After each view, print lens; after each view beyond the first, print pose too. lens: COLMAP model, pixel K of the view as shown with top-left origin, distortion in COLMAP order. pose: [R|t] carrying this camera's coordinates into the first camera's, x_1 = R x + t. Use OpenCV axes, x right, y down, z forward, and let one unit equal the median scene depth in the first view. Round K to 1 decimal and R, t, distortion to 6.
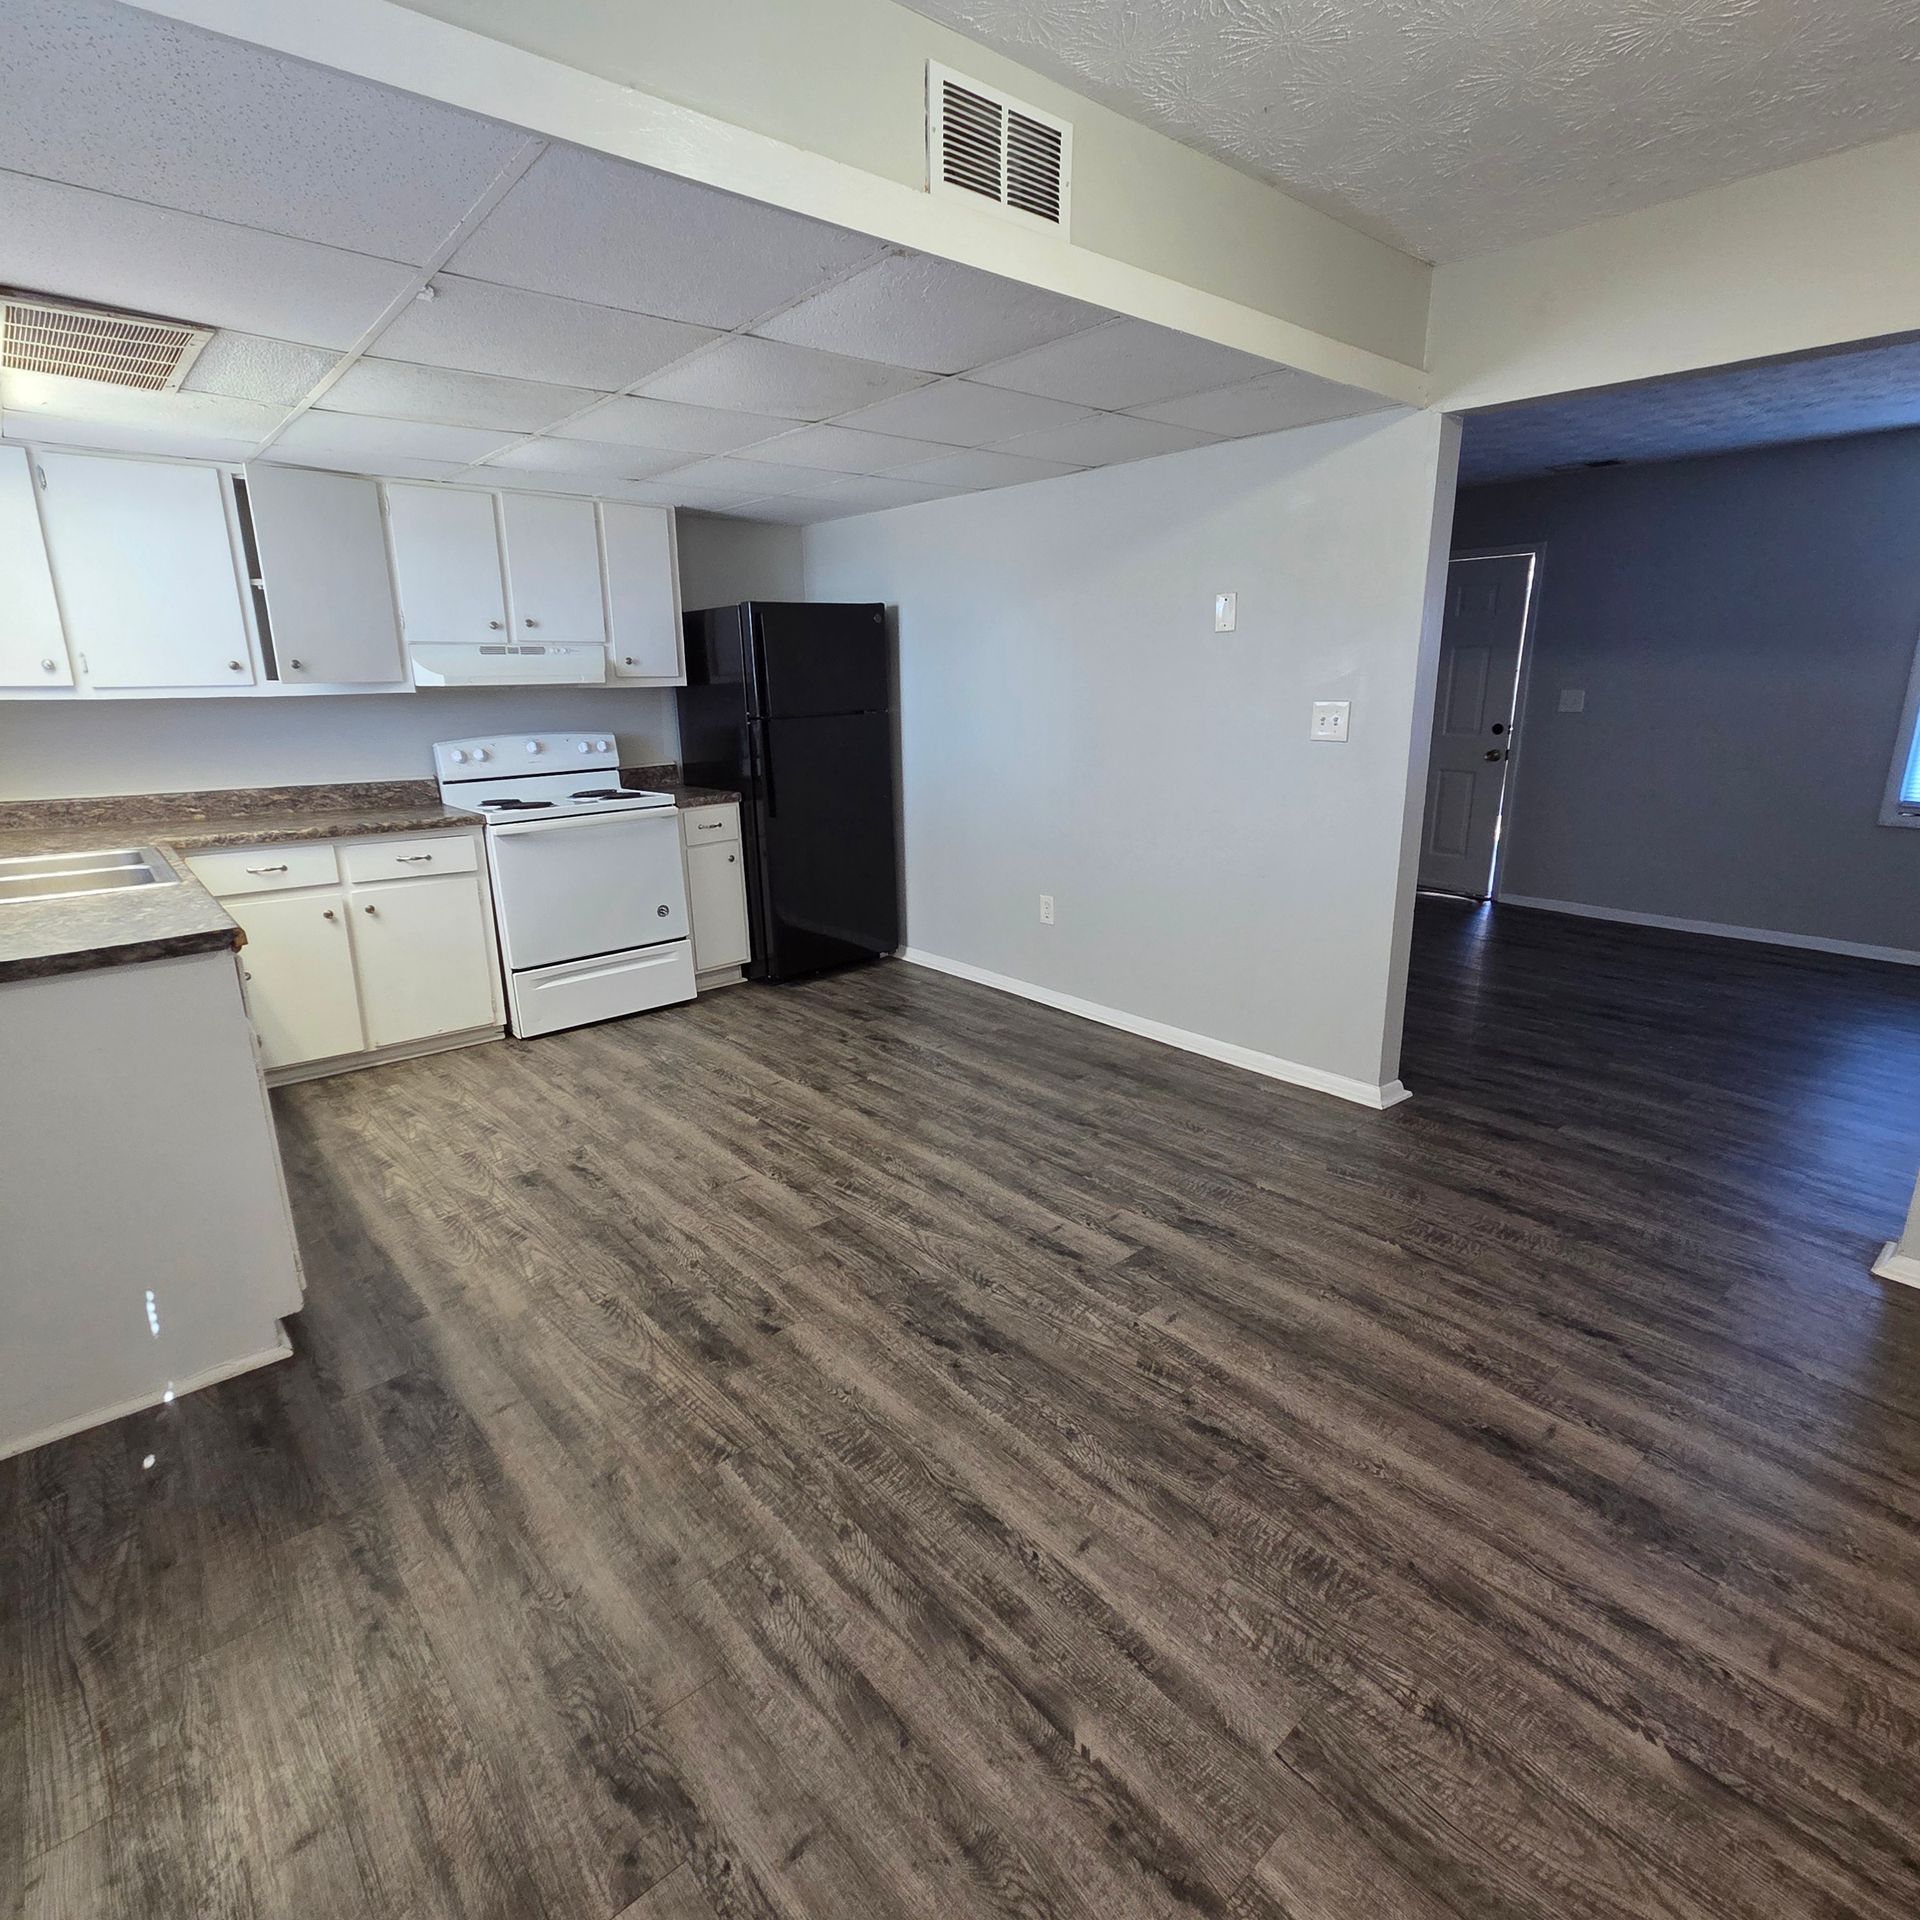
lens RADIAL K [[1038.9, 0, 950.4], [0, 1038.9, 950.6], [0, 0, 1]] dist [0.005930, -0.001569]
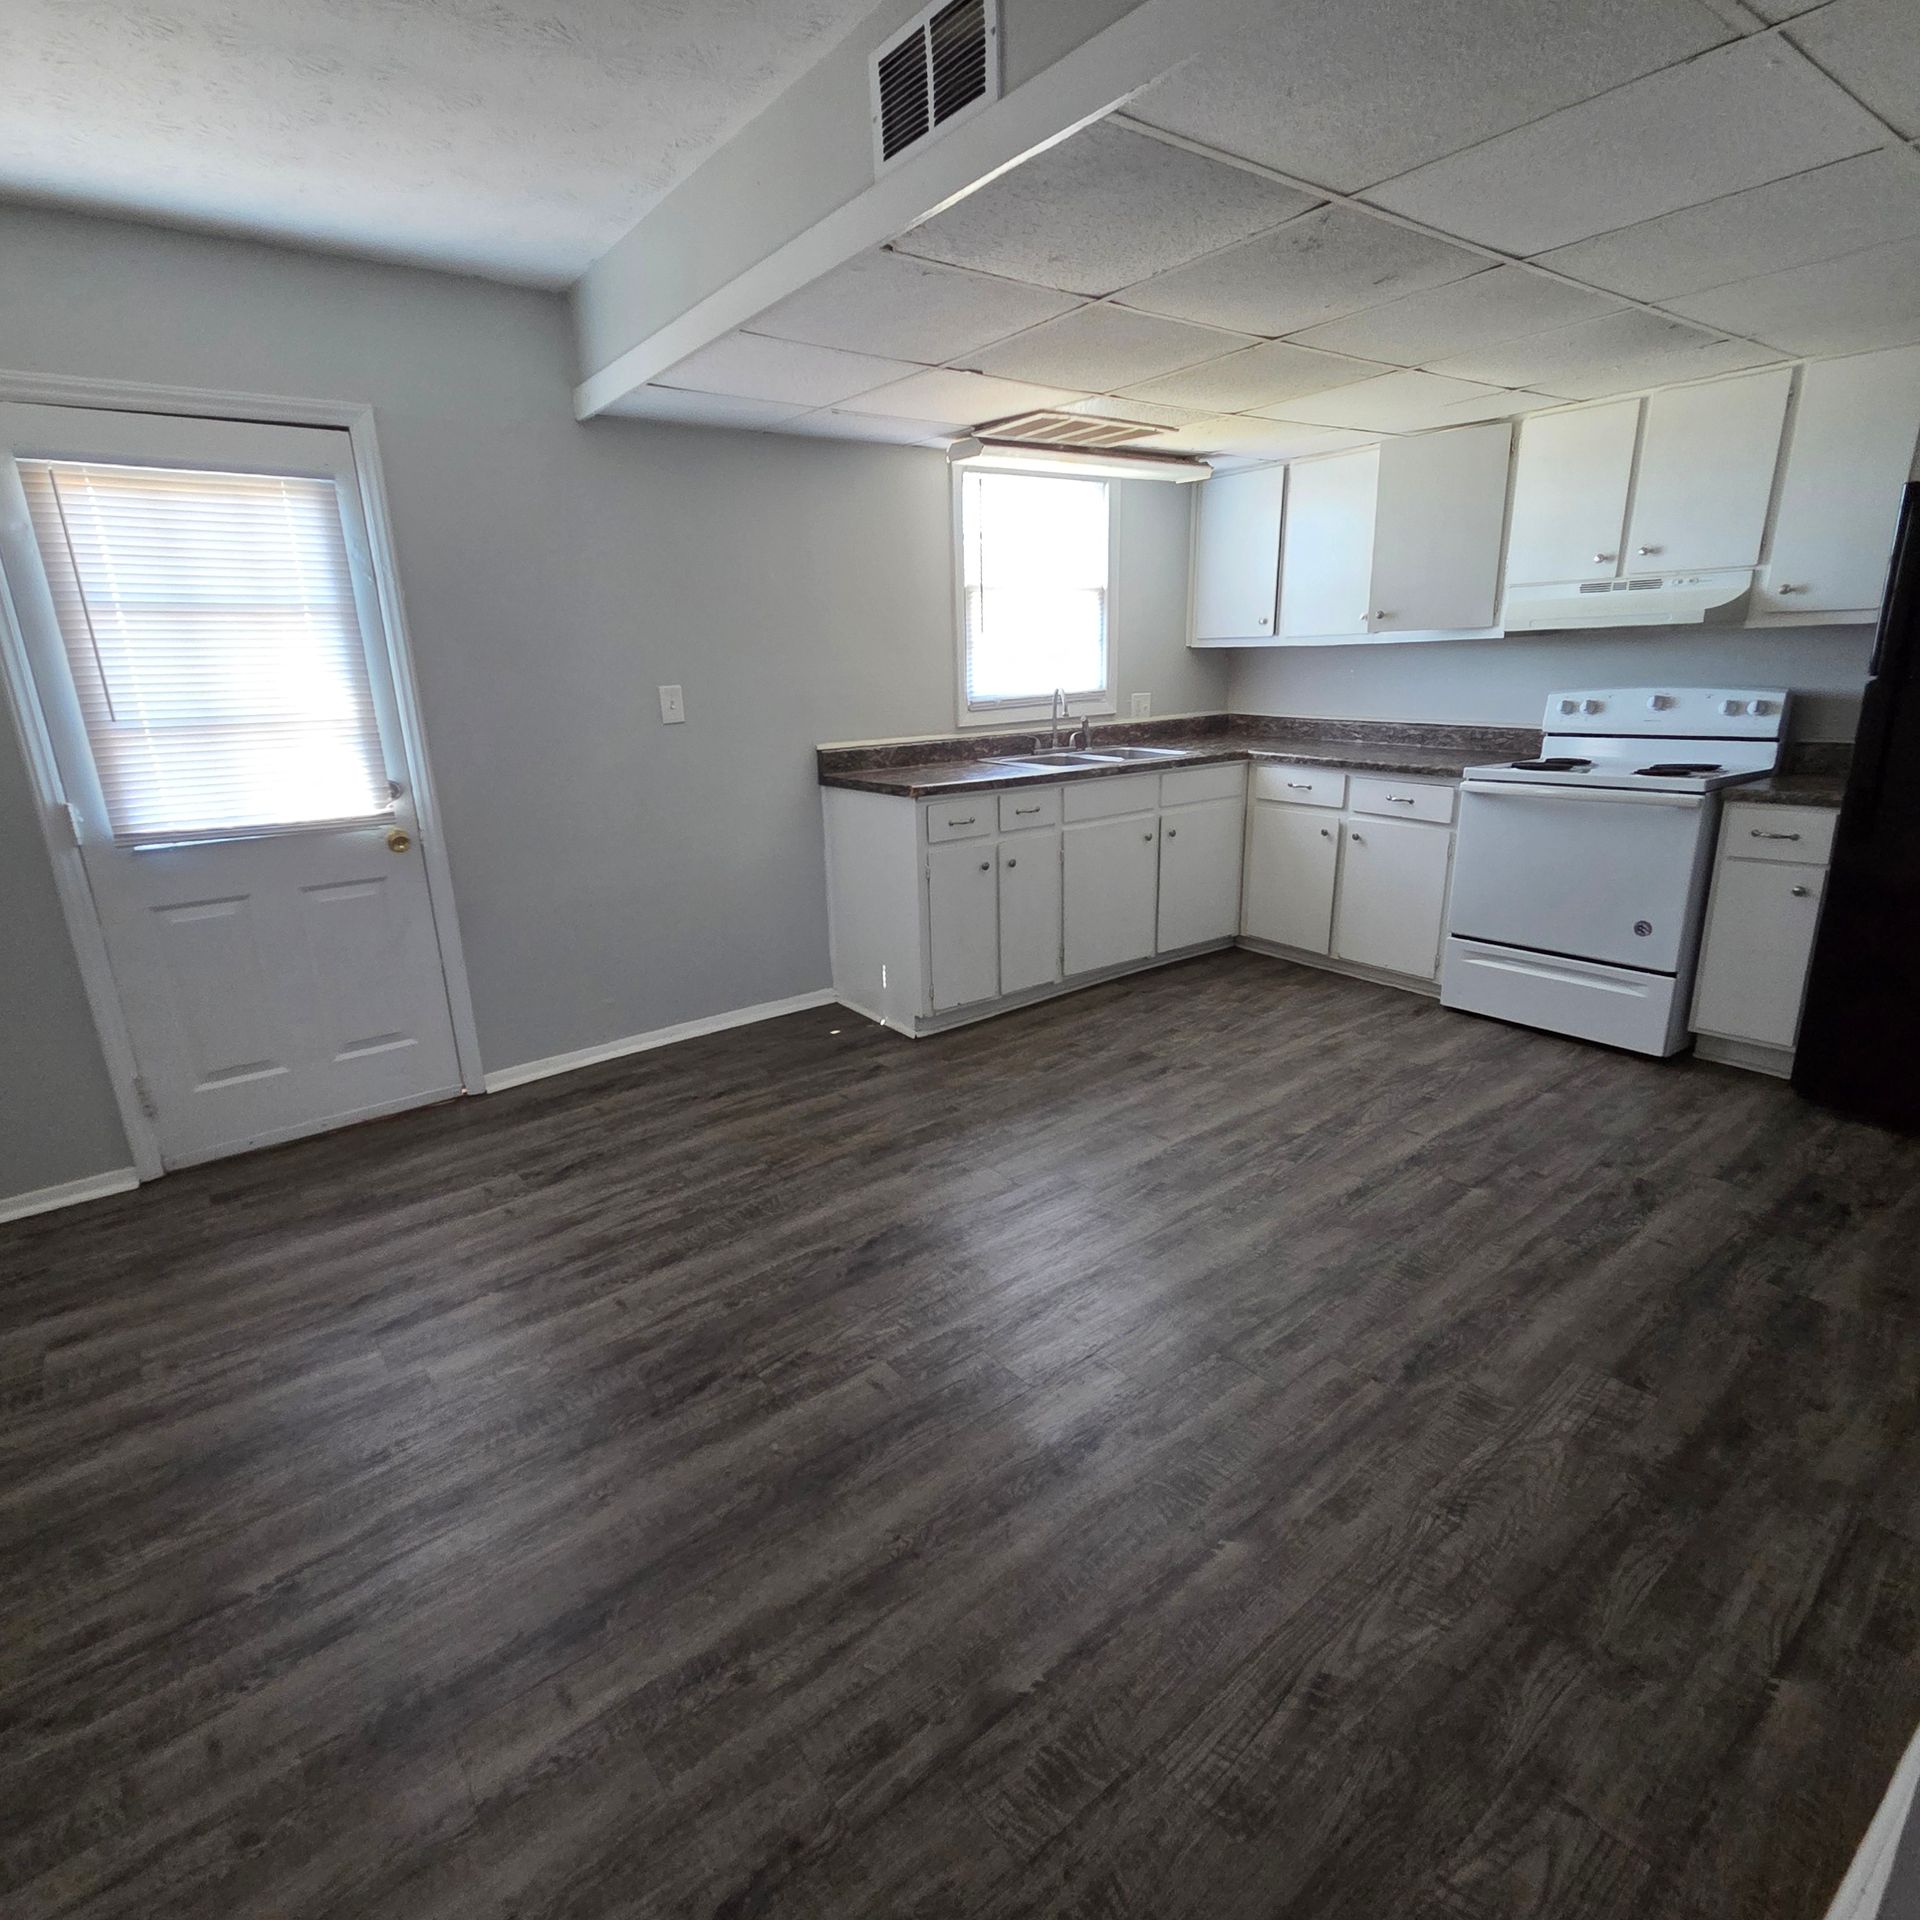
lens RADIAL K [[1044.4, 0, 937.4], [0, 1044.4, 951.2], [0, 0, 1]] dist [0.005766, 0.002623]
pose [[-0.059108, 0.290282, -0.955114, 0.951136], [-0.223012, 0.928765, 0.296075, -0.260899], [0.973022, 0.230502, 0.009838, 0.960579]]
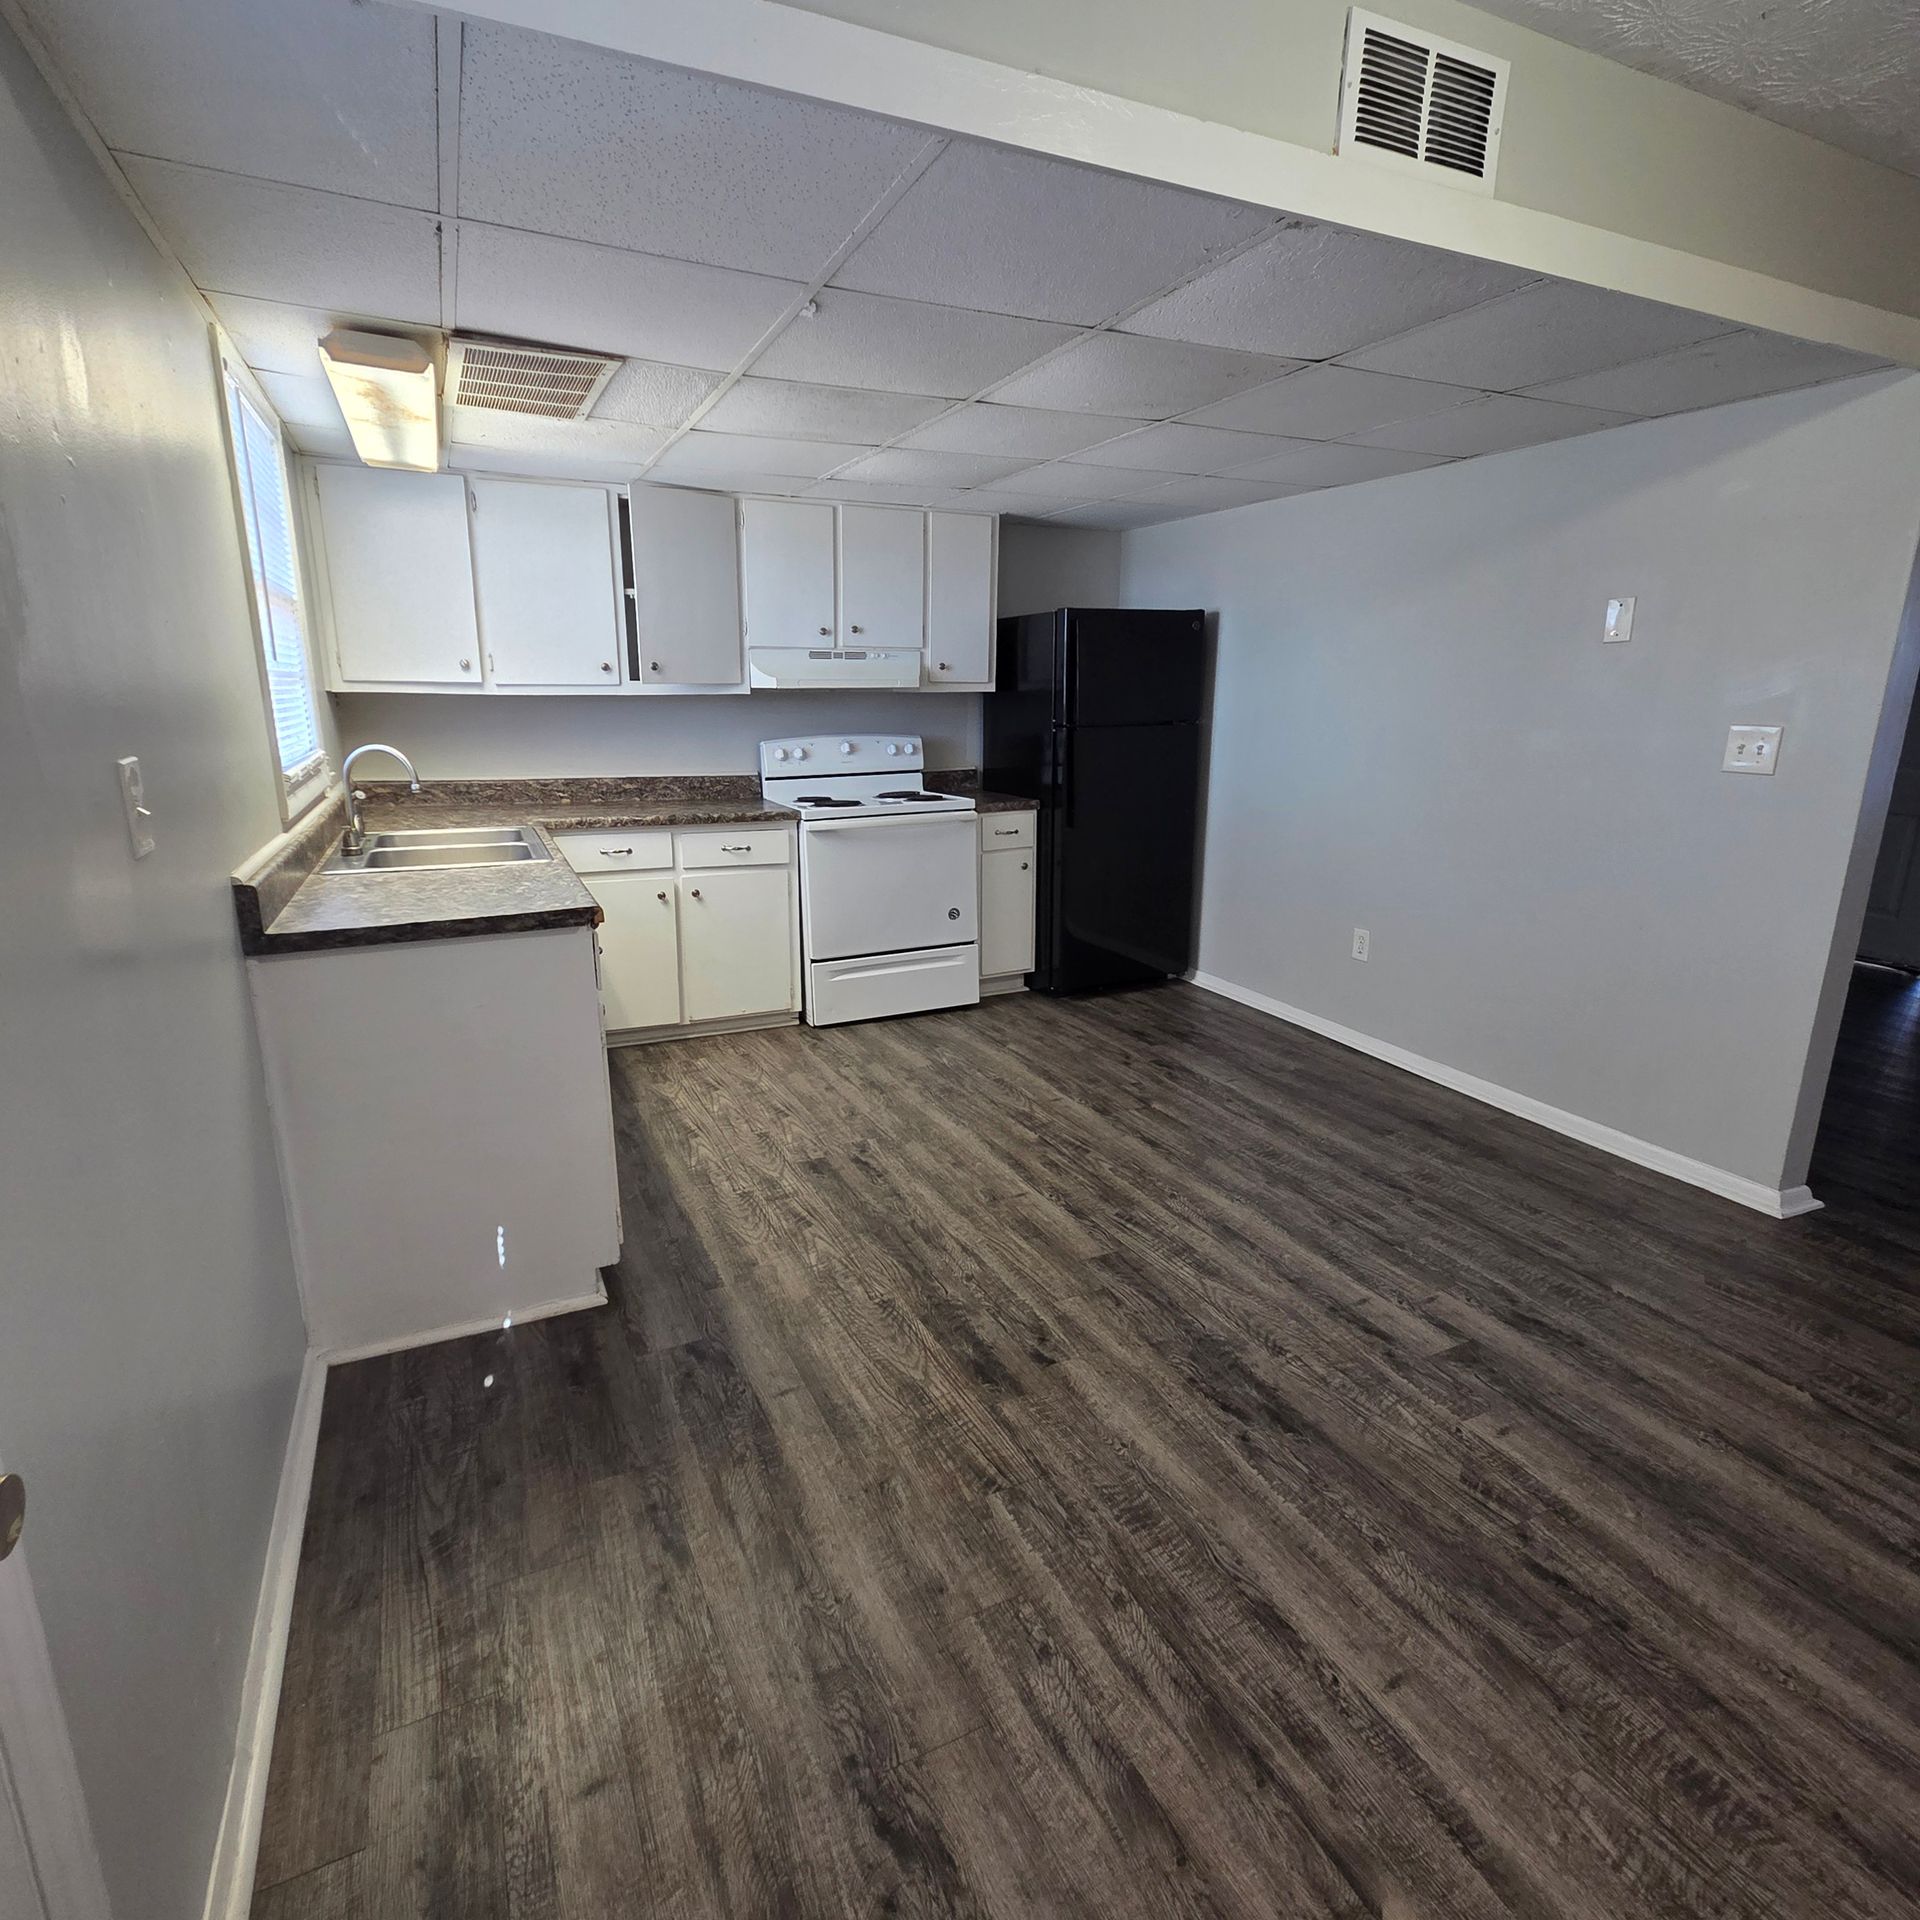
lens RADIAL K [[1044.7, 0, 945.9], [0, 1044.7, 953.8], [0, 0, 1]] dist [-0.004197, 0.002333]
pose [[0.963512, 0.082769, -0.254547, -0.046382], [-0.084368, 0.996424, 0.004651, -0.007344], [0.254021, 0.016995, 0.967049, 0.036202]]
